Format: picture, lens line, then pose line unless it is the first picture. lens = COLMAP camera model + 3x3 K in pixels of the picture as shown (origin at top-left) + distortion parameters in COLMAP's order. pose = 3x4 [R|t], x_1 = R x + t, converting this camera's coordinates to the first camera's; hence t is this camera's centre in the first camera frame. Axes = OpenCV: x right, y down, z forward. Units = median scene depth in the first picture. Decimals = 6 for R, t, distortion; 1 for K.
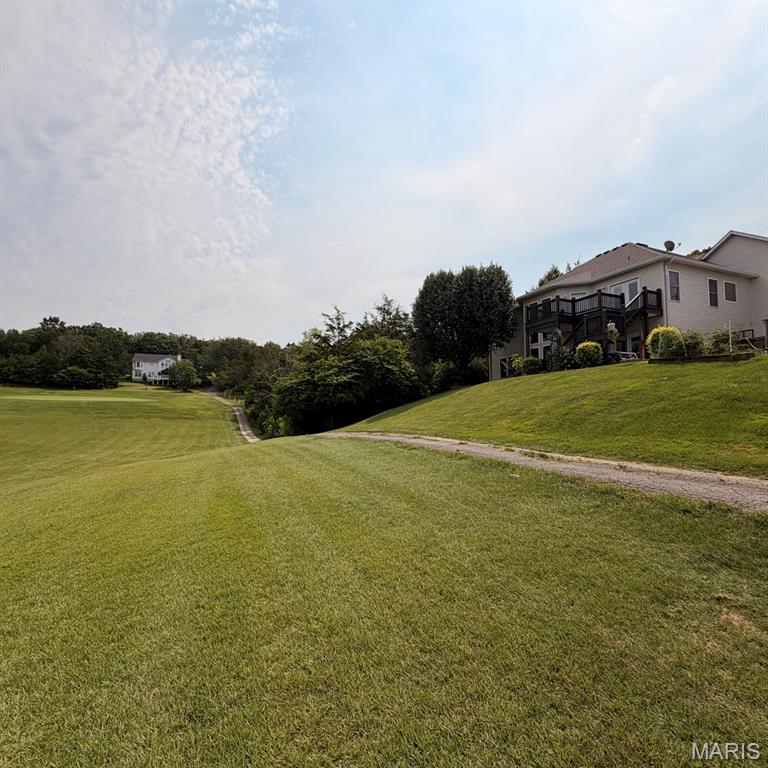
lens RADIAL K [[442.3, 0, 384.0], [0, 442.3, 384.0], [0, 0, 1]] dist [-0.004812, 0.000614]
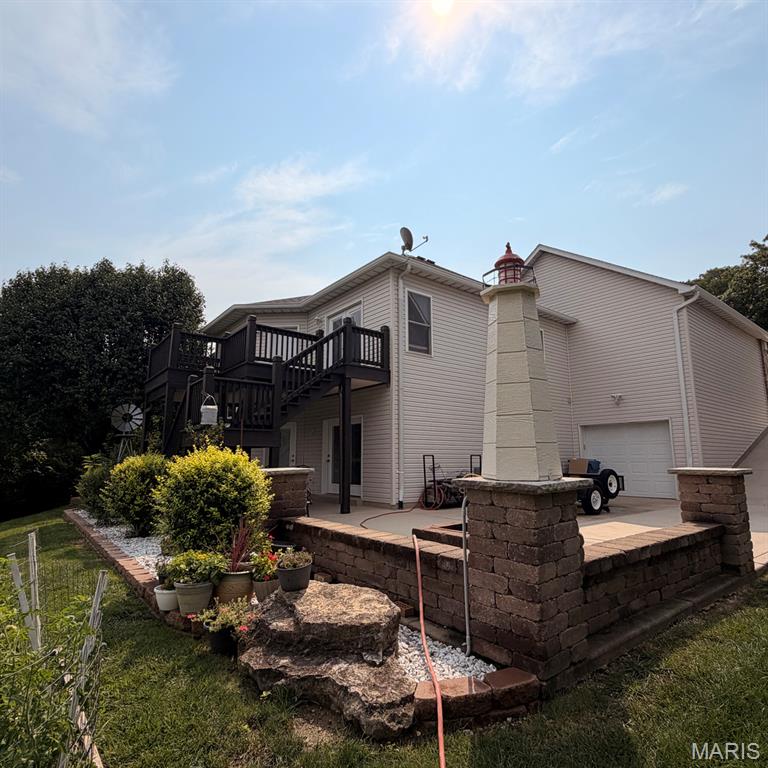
lens RADIAL K [[453.2, 0, 384.0], [0, 453.2, 384.0], [0, 0, 1]] dist [-0.001690, -0.000350]
pose [[0.966371, 0.047186, 0.252787, 0.503203], [-0.027341, 0.996302, -0.081453, -0.116436], [-0.255696, 0.071802, 0.964087, 0.545027]]
